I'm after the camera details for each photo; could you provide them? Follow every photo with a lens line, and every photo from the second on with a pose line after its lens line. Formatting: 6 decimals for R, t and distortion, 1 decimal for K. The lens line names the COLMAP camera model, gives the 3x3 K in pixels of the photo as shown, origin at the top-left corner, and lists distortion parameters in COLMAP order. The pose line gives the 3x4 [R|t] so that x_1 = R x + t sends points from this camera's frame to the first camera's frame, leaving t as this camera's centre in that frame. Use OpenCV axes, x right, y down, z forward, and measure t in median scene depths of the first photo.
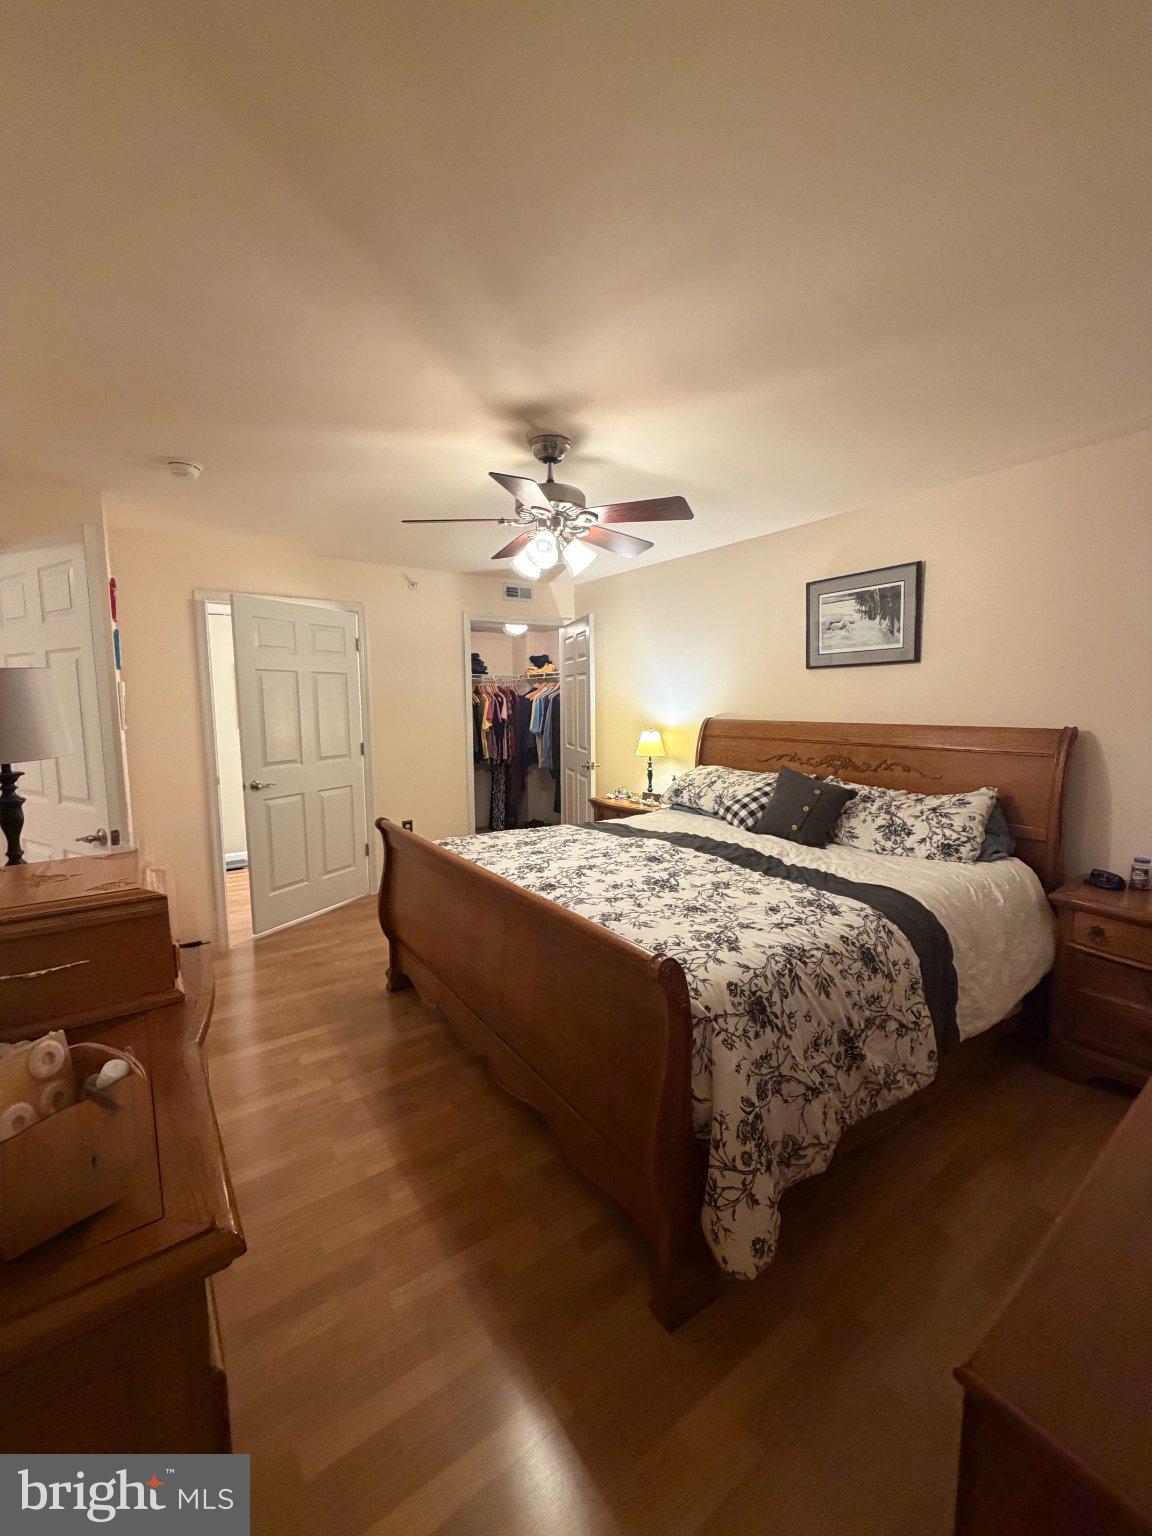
lens RADIAL K [[612.8, 0, 577.7], [0, 612.8, 764.1], [0, 0, 1]] dist [0.003943, -0.000149]
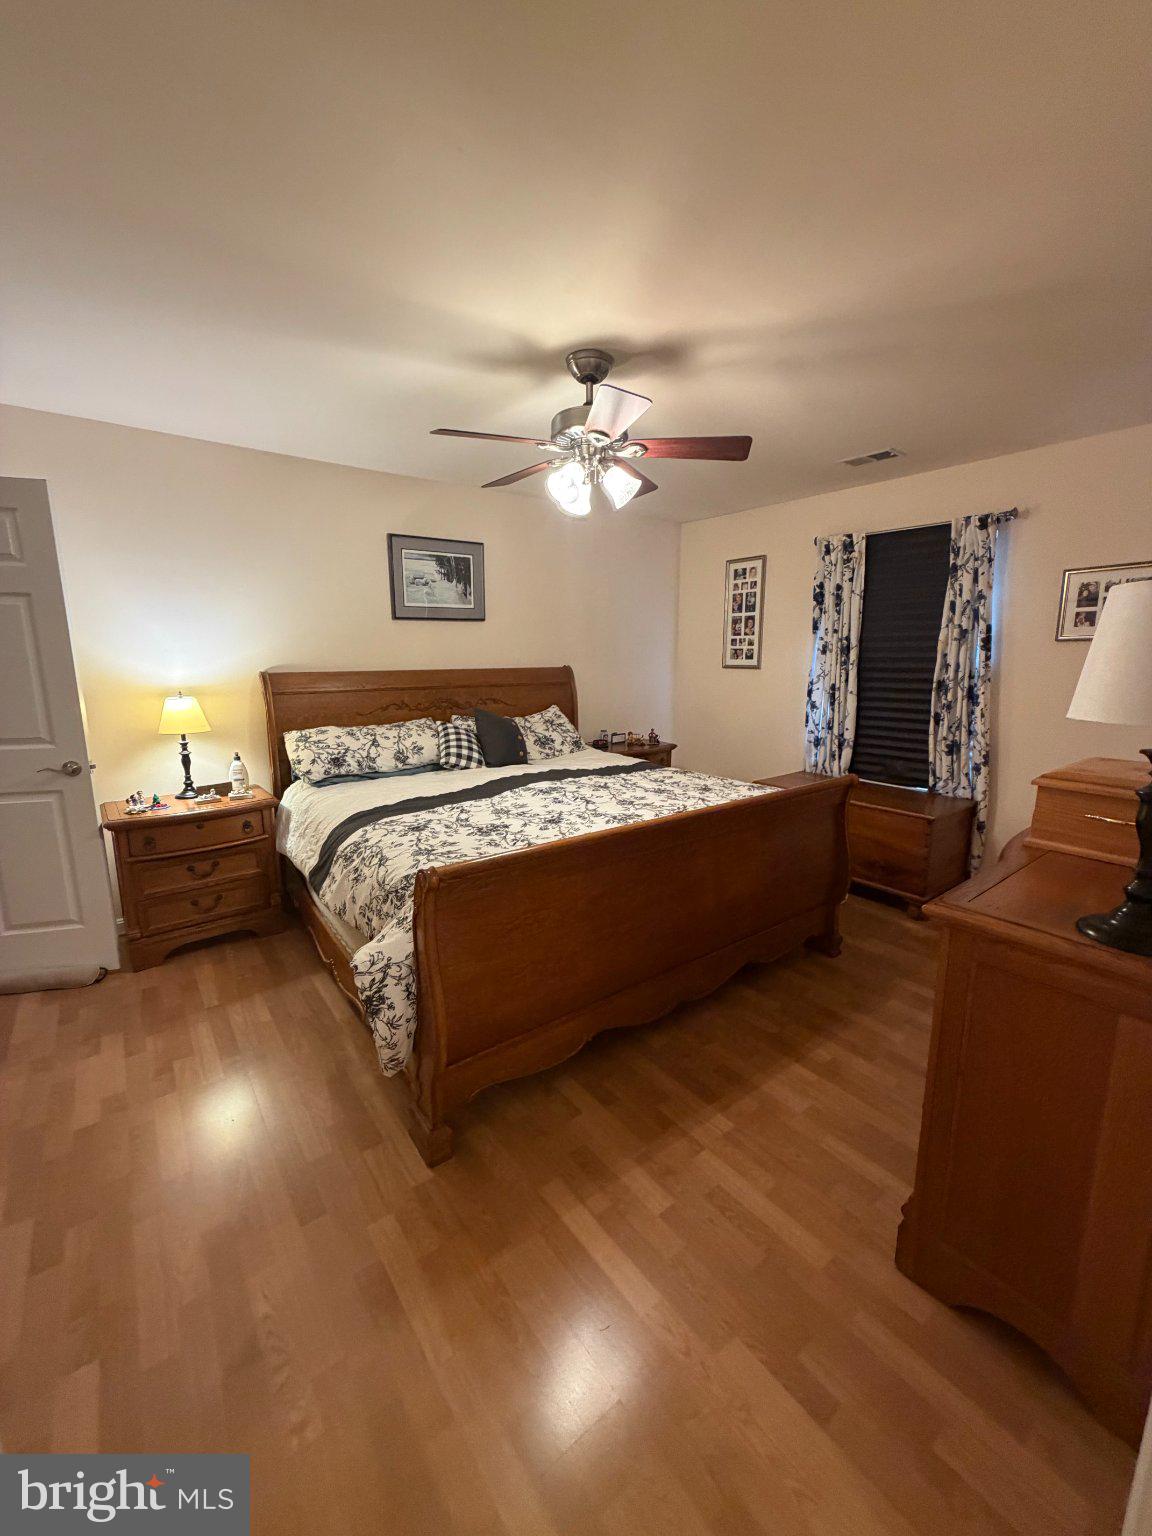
lens RADIAL K [[612.8, 0, 581.0], [0, 612.8, 762.3], [0, 0, 1]] dist [0.003943, -0.000149]
pose [[-0.034214, -0.173656, 0.984212, -0.746634], [0.105124, 0.978700, 0.176337, -0.072561], [-0.993870, 0.109497, -0.015230, 0.779516]]
